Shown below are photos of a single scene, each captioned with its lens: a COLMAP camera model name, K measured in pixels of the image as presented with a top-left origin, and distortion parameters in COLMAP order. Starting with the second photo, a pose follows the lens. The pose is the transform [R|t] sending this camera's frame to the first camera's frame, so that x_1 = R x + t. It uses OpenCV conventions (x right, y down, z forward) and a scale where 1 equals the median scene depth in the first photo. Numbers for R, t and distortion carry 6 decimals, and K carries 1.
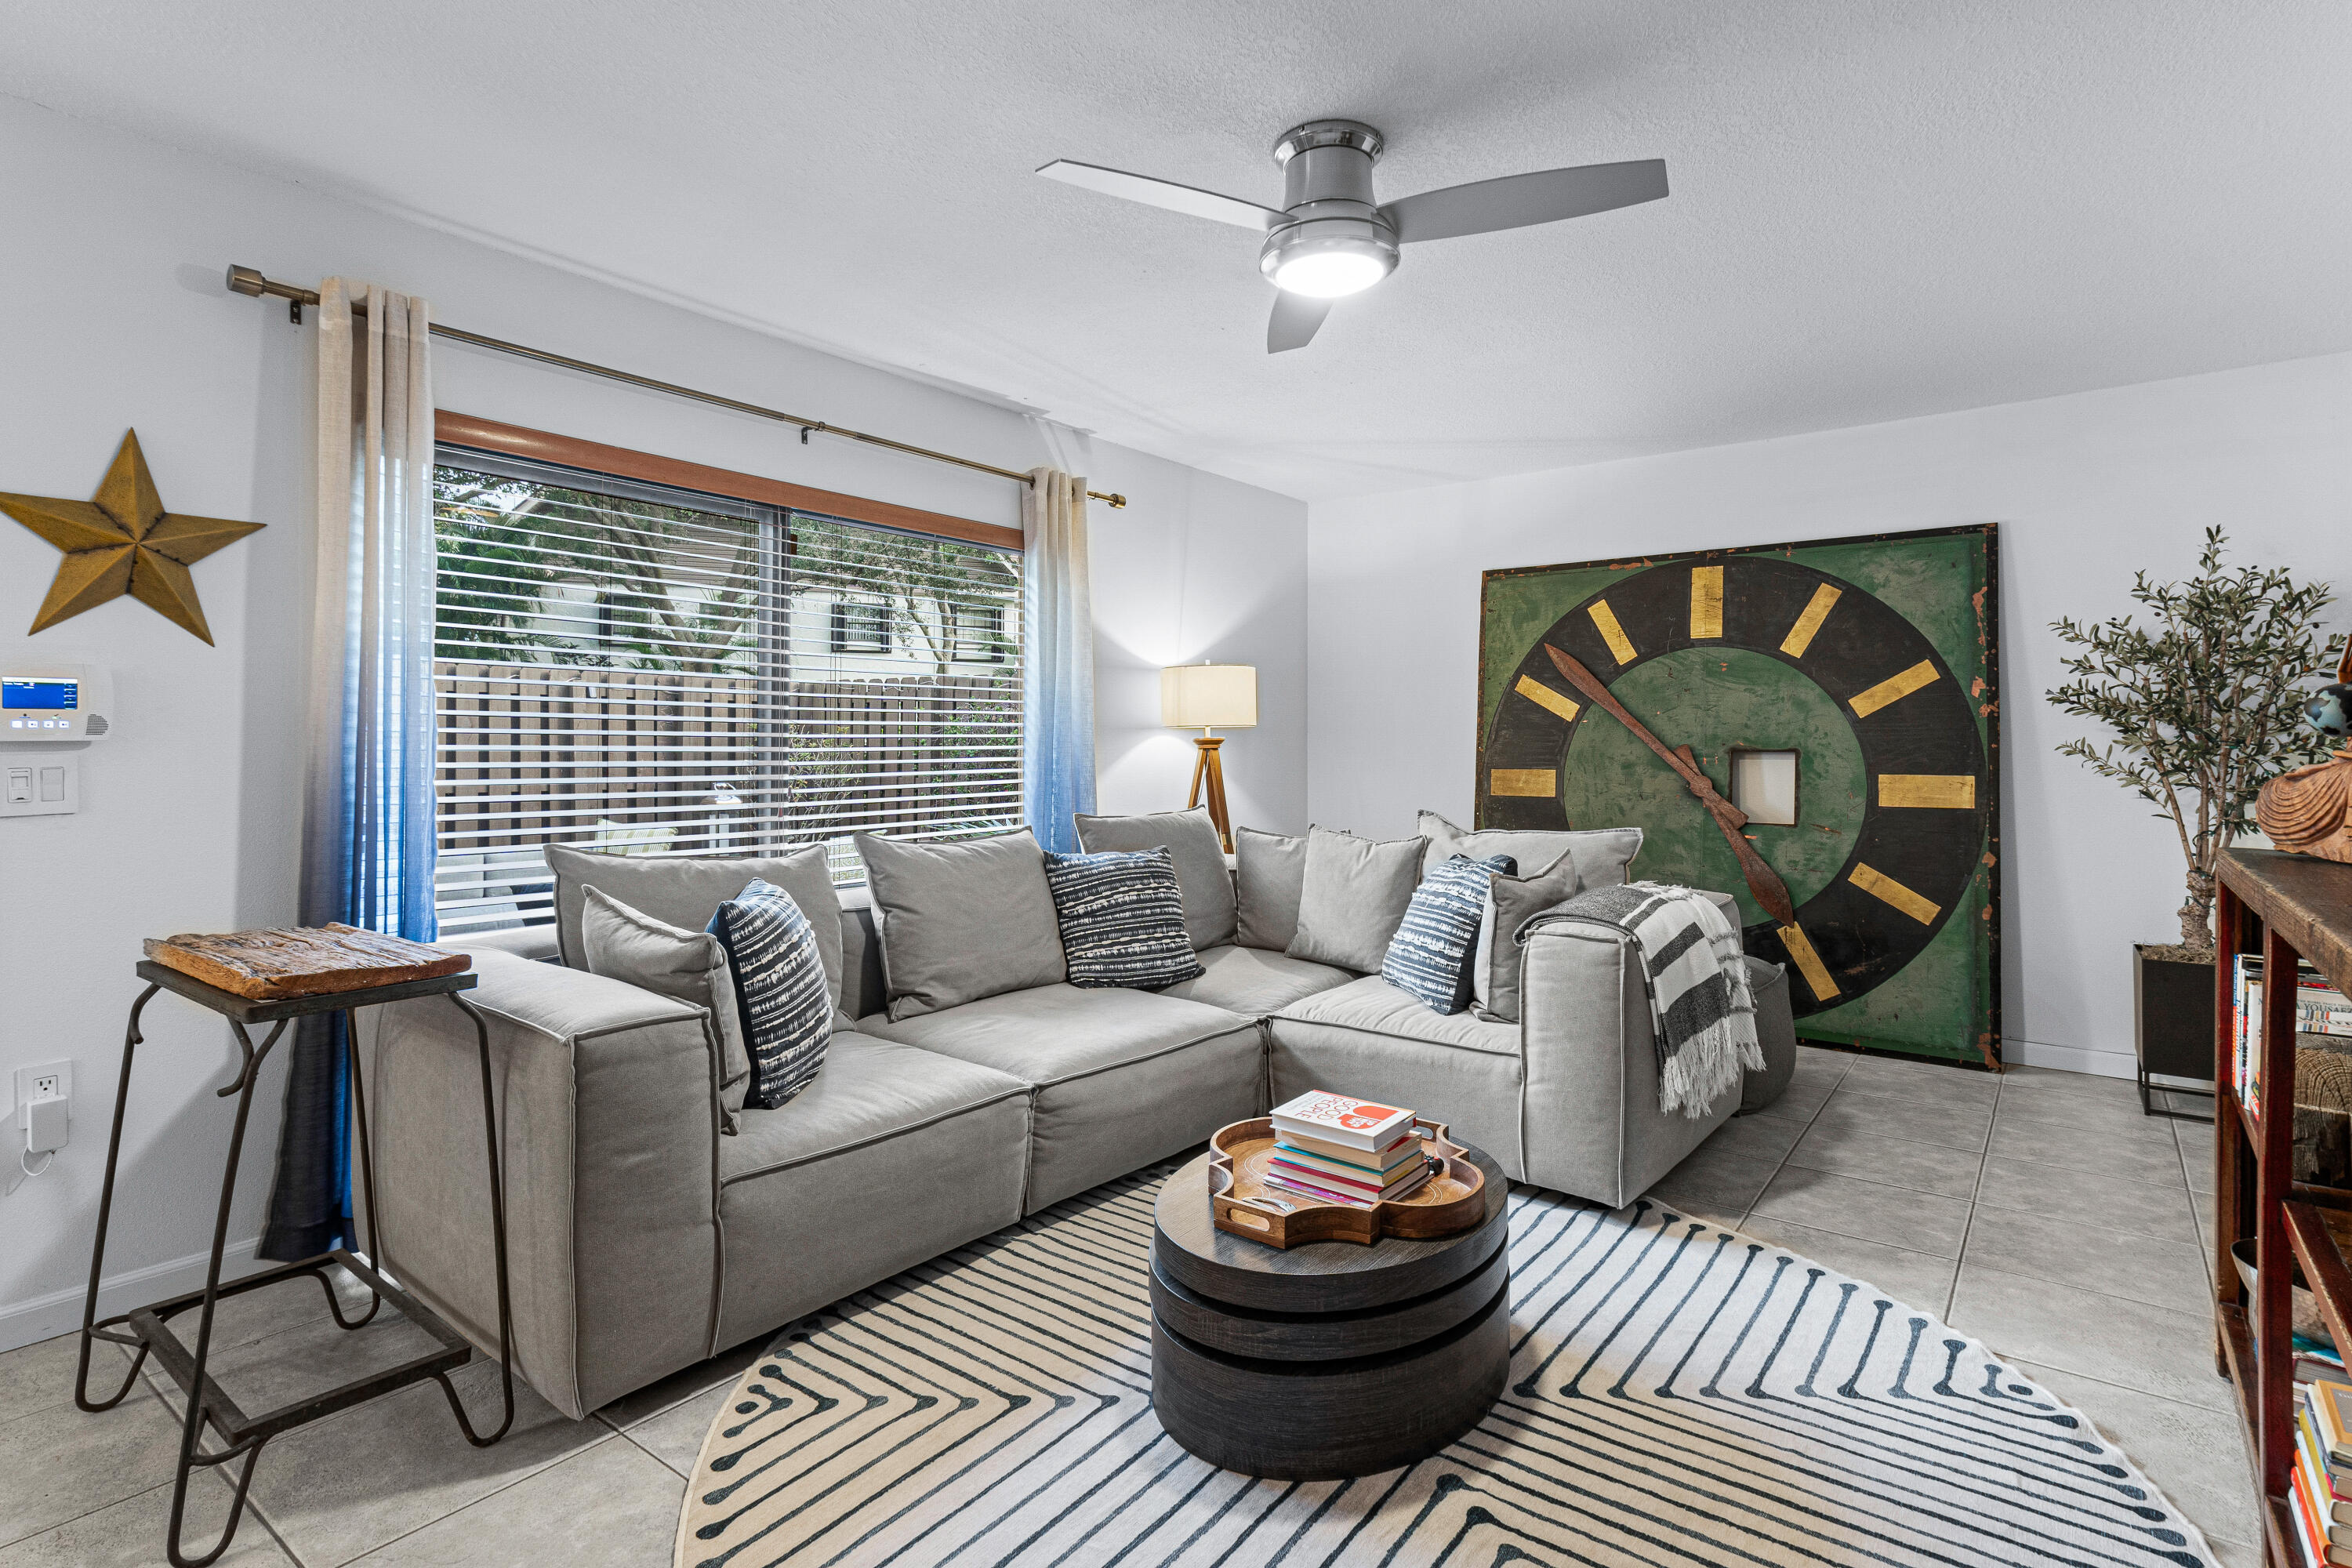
lens RADIAL K [[1130.3, 0, 1169.0], [0, 1130.3, 746.2], [0, 0, 1]] dist [0.000924, 0.000102]
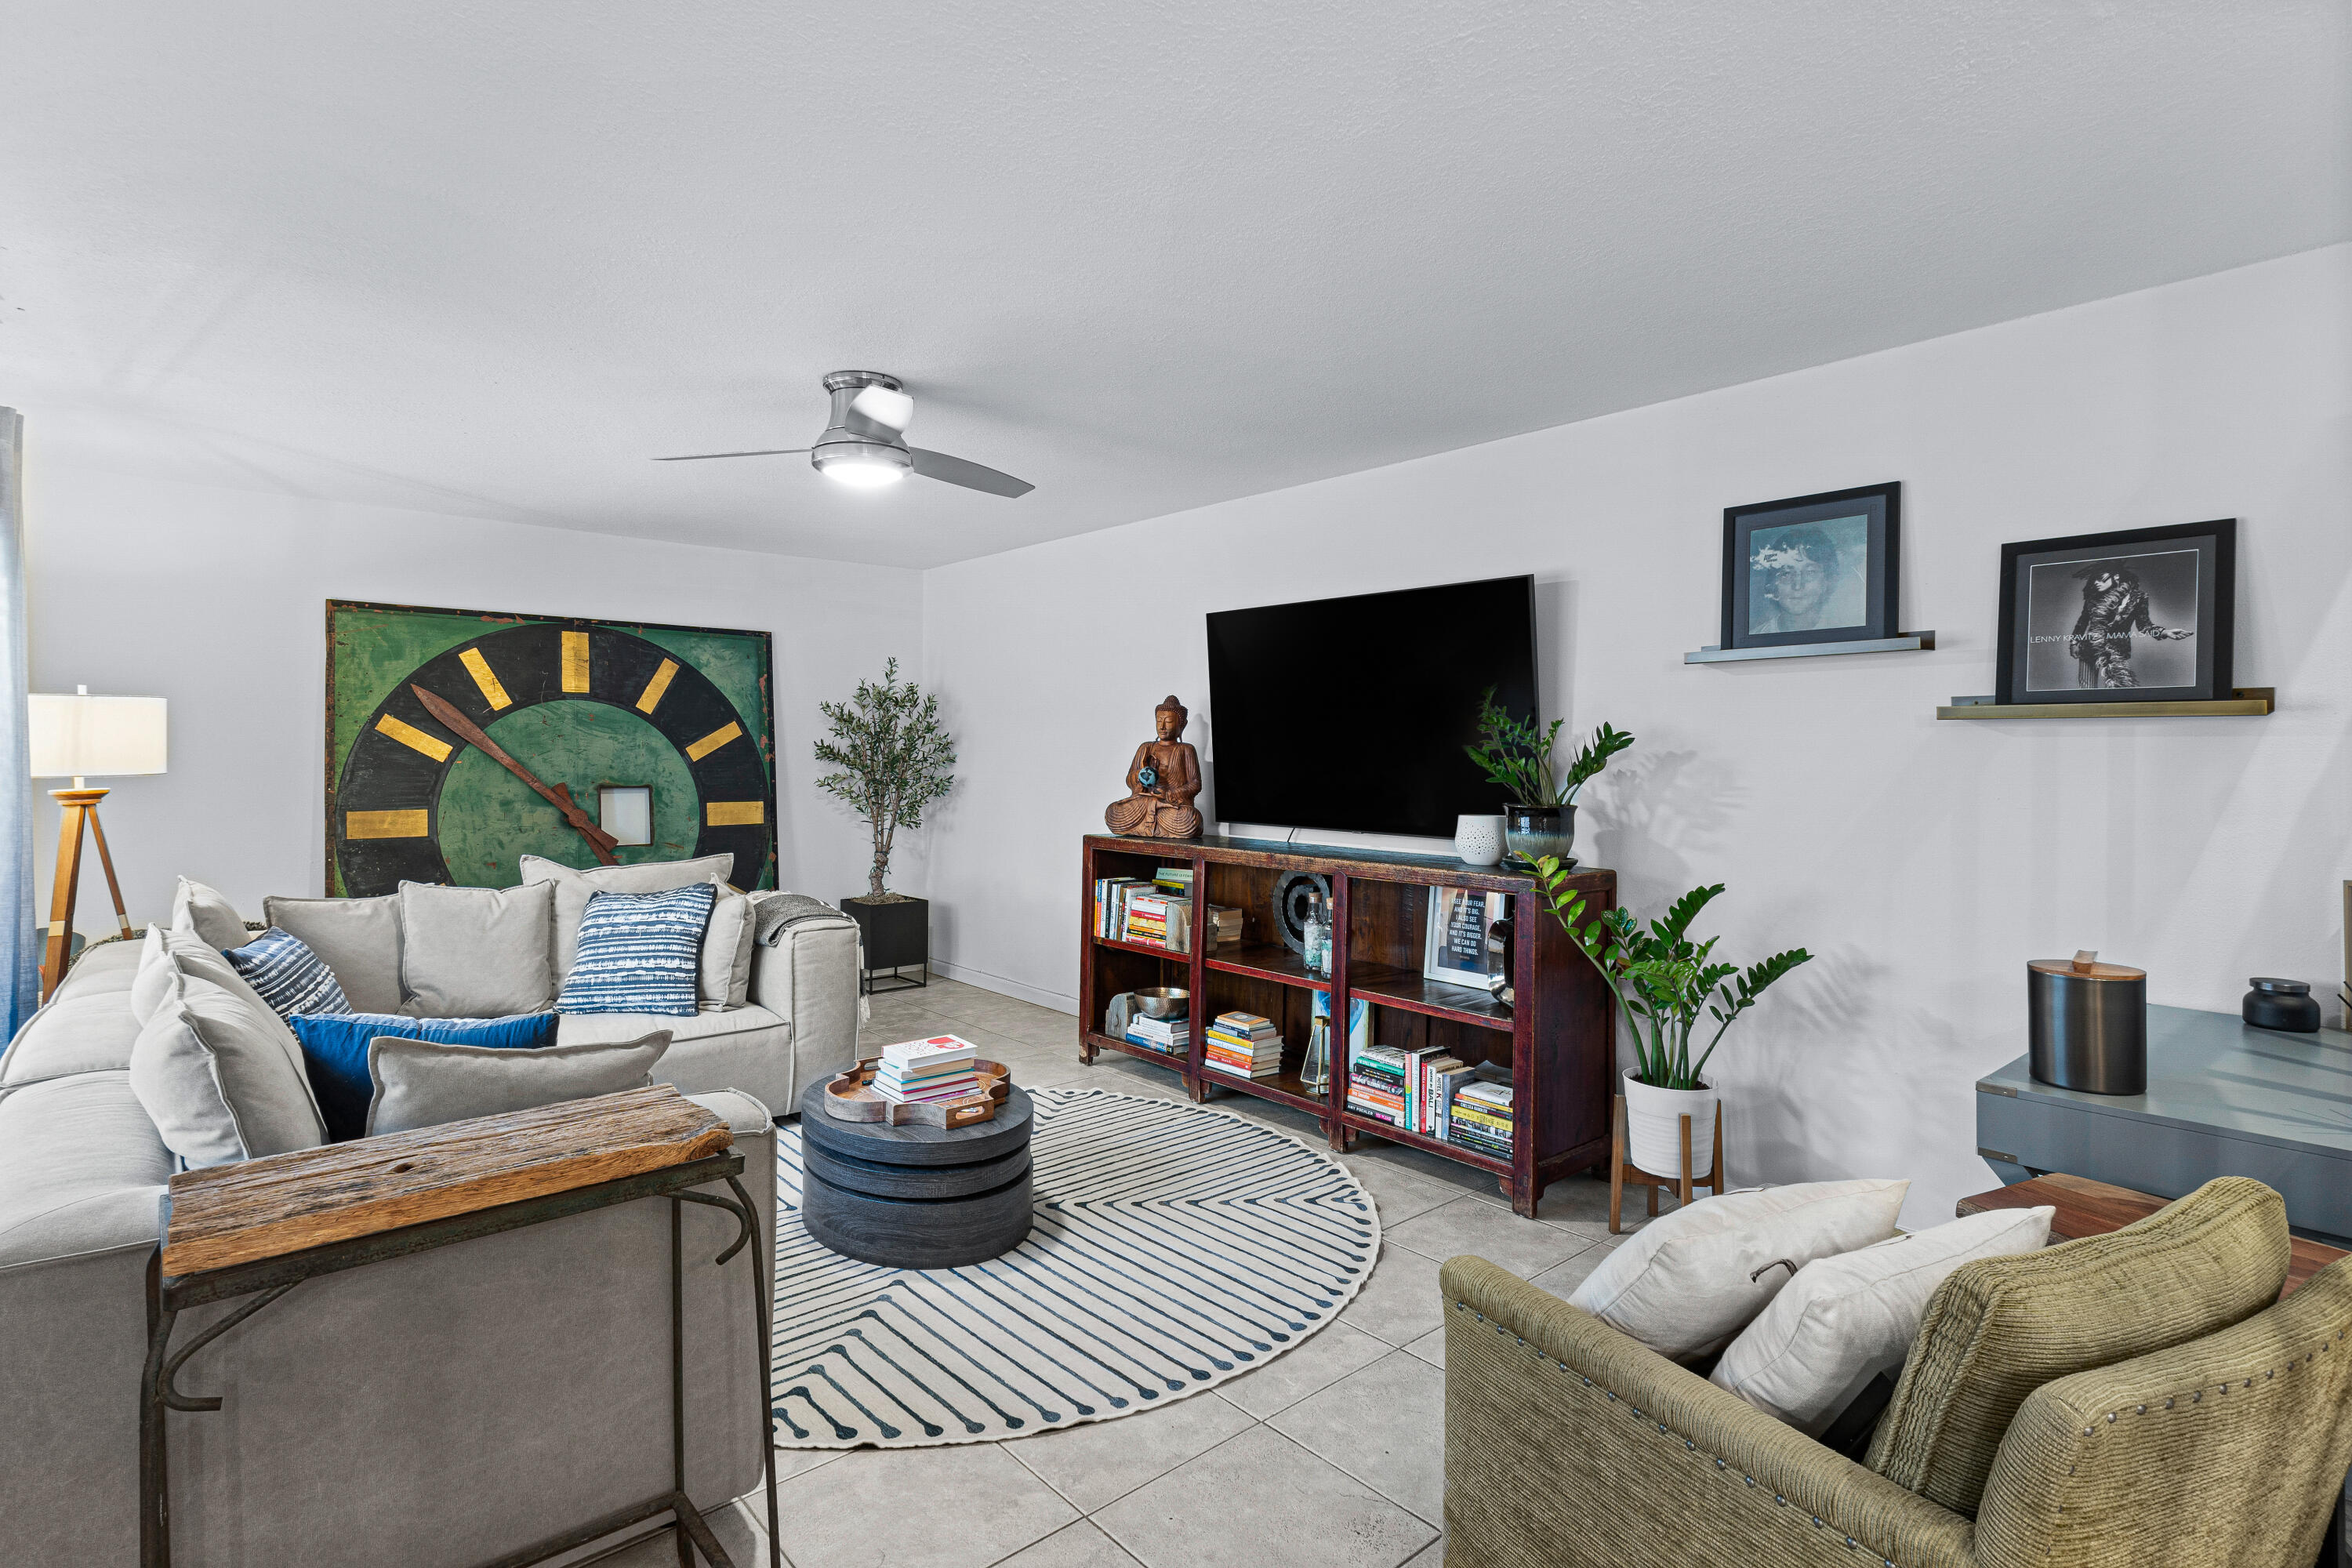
lens RADIAL K [[1040.1, 0, 1176.0], [0, 1040.1, 784.0], [0, 0, 1]] dist [0.000877, 0.000111]
pose [[0.246776, -0.022484, 0.968812, -0.439125], [0.000659, 0.999734, 0.023034, -0.025560], [-0.969072, -0.005046, 0.246726, 0.127625]]
